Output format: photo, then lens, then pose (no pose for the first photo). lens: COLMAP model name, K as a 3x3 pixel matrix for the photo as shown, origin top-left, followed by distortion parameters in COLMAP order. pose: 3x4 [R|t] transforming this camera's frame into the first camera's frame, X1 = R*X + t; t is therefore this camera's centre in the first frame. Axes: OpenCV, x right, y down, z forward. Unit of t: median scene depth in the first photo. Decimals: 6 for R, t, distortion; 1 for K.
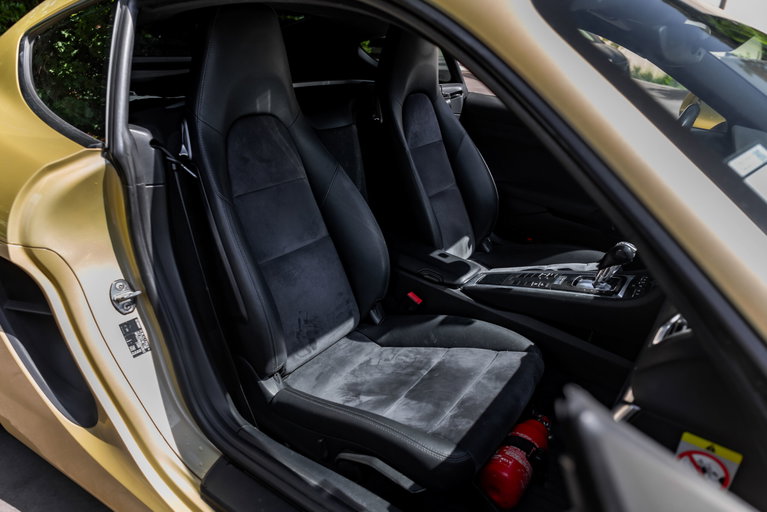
lens RADIAL K [[539.9, 0, 384.3], [0, 539.9, 252.6], [0, 0, 1]] dist [0.009223, -0.004070]
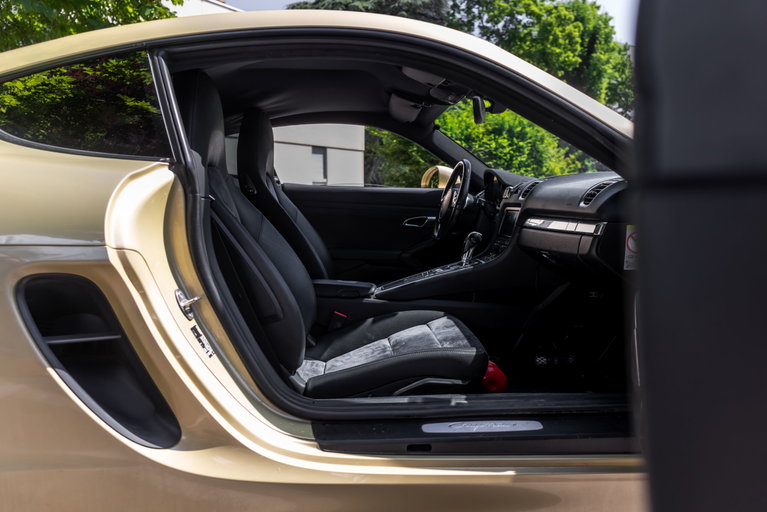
lens RADIAL K [[539.9, 0, 384.3], [0, 539.9, 252.6], [0, 0, 1]] dist [0.009223, -0.004070]
pose [[0.781326, -0.112847, 0.613837, -0.808936], [0.292277, 0.935164, -0.200107, 0.307156], [-0.551456, 0.335759, 0.763650, -0.033720]]
